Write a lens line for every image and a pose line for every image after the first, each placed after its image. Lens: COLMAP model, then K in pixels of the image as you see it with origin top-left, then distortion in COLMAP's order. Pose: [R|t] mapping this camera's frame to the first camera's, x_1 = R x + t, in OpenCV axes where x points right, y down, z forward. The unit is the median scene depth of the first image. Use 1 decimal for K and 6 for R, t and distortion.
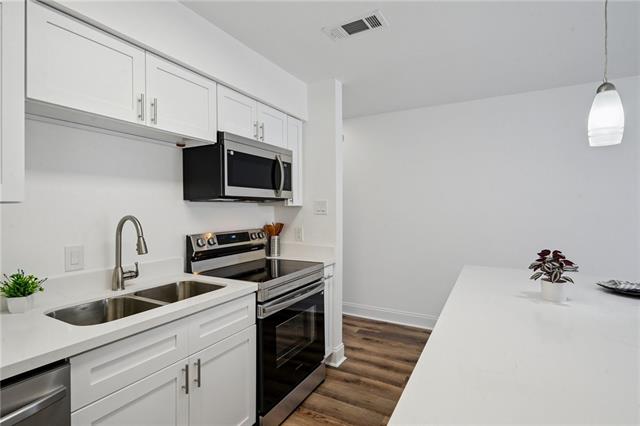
lens RADIAL K [[314.2, 0, 320.0], [0, 314.2, 213.0], [0, 0, 1]] dist [0.079904, -0.044071]
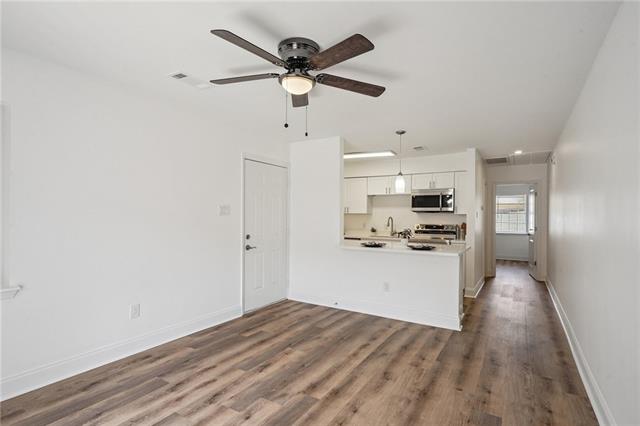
lens RADIAL K [[314.2, 0, 320.0], [0, 314.2, 213.0], [0, 0, 1]] dist [0.079904, -0.044071]
pose [[-0.062577, -0.008402, -0.998005, 2.400972], [-0.009942, 0.999920, -0.007794, -0.004721], [0.997991, 0.009434, -0.062656, 0.269499]]
